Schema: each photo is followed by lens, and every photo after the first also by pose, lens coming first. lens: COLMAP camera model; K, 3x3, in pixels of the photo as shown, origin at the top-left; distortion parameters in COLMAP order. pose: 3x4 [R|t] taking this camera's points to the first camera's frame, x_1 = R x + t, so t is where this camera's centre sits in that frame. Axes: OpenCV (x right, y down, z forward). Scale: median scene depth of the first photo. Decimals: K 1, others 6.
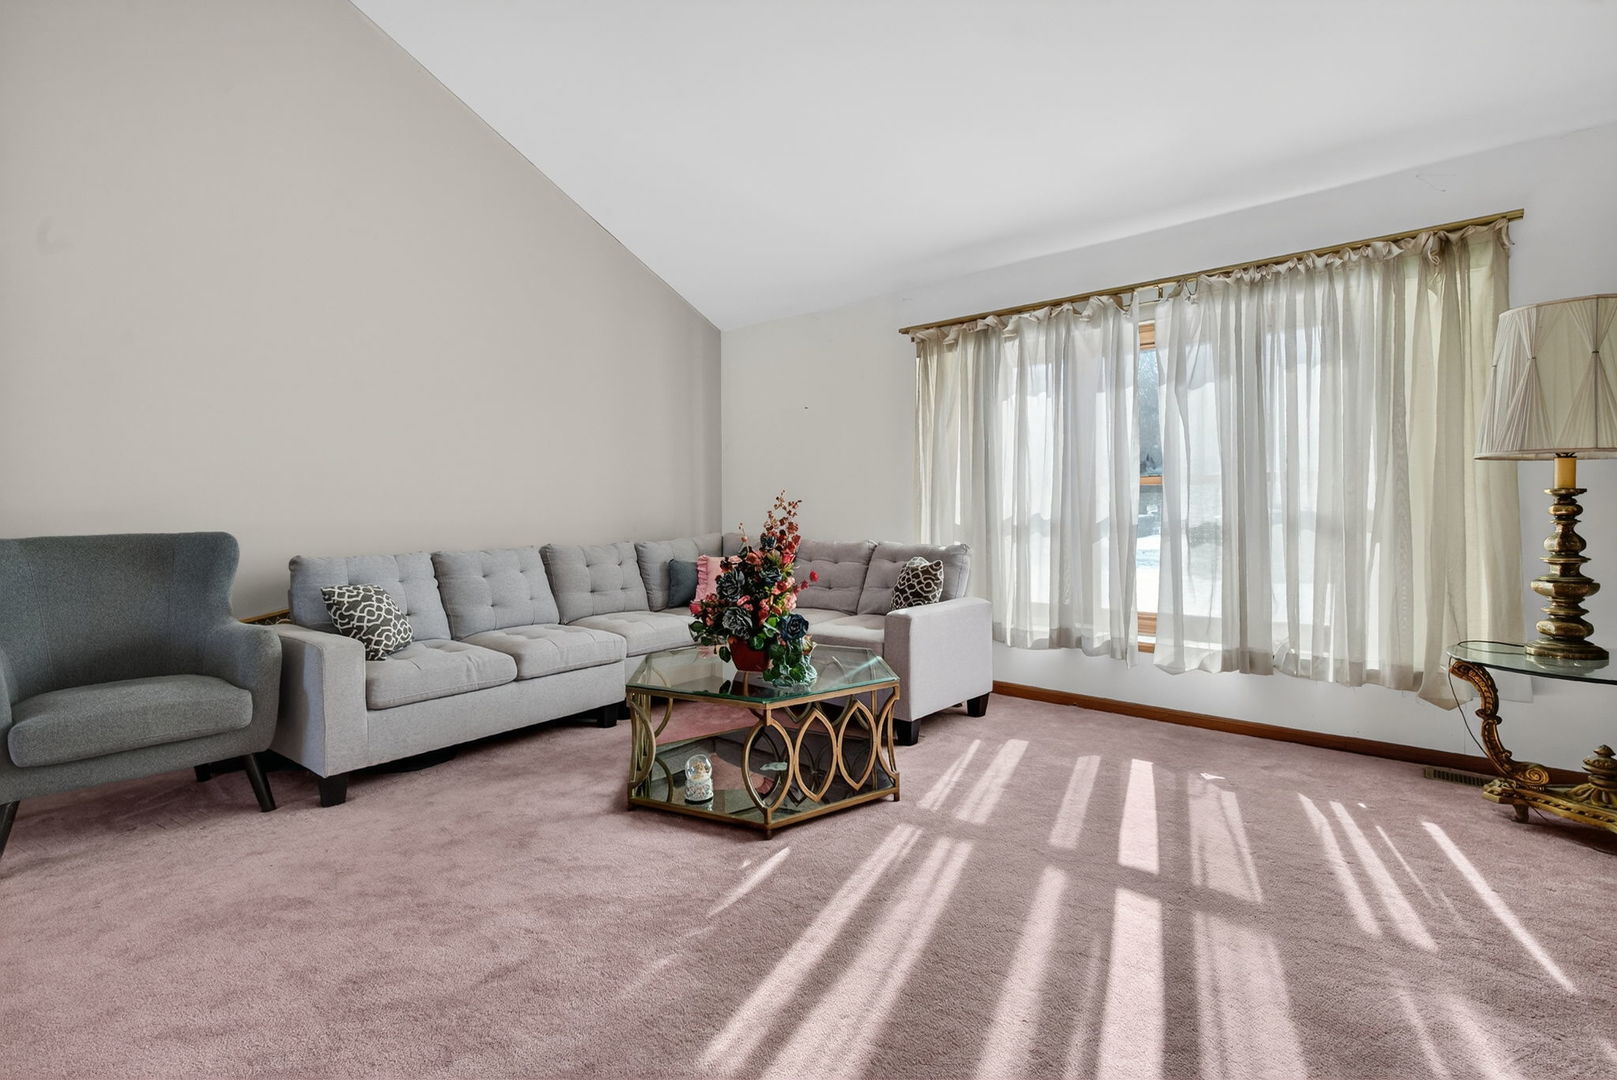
lens RADIAL K [[724.7, 0, 807.7], [0, 724.7, 528.6], [0, 0, 1]] dist [-0.002087, 0.000294]
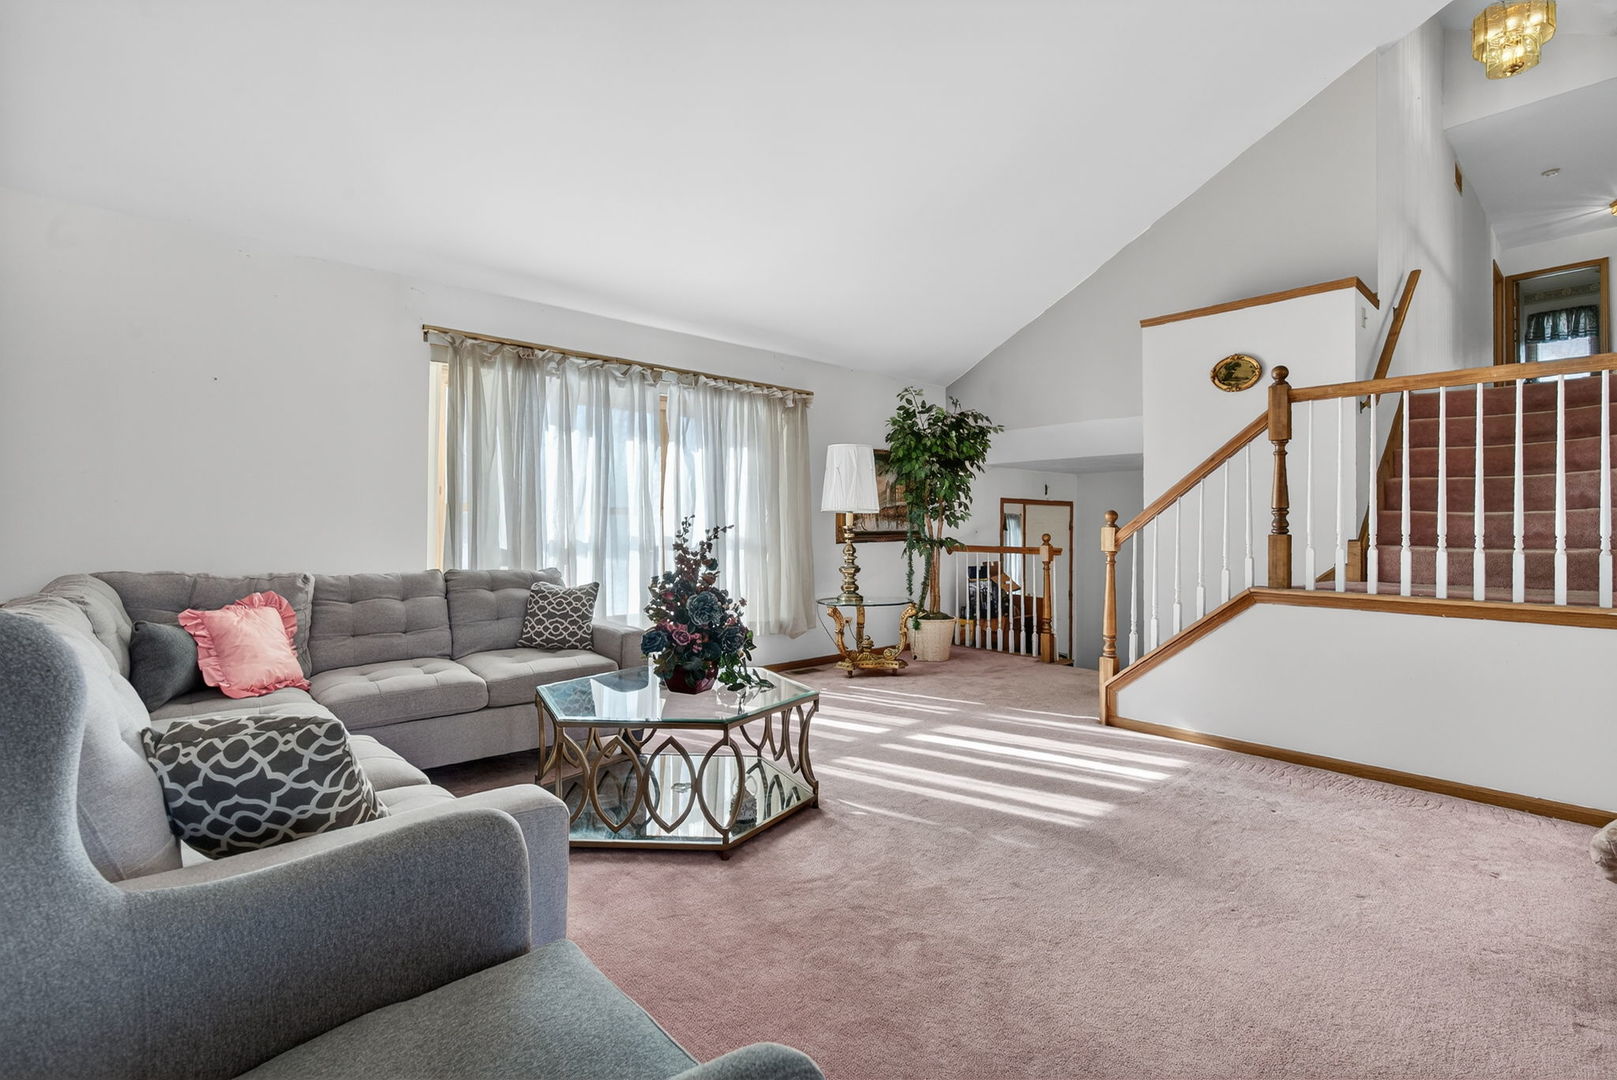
lens RADIAL K [[724.7, 0, 807.7], [0, 724.7, 528.6], [0, 0, 1]] dist [-0.002087, 0.000294]
pose [[0.169158, -0.002512, 0.985586, -0.873788], [0.012002, 0.999928, 0.000489, -0.036330], [-0.985516, 0.011746, 0.169176, 0.542734]]
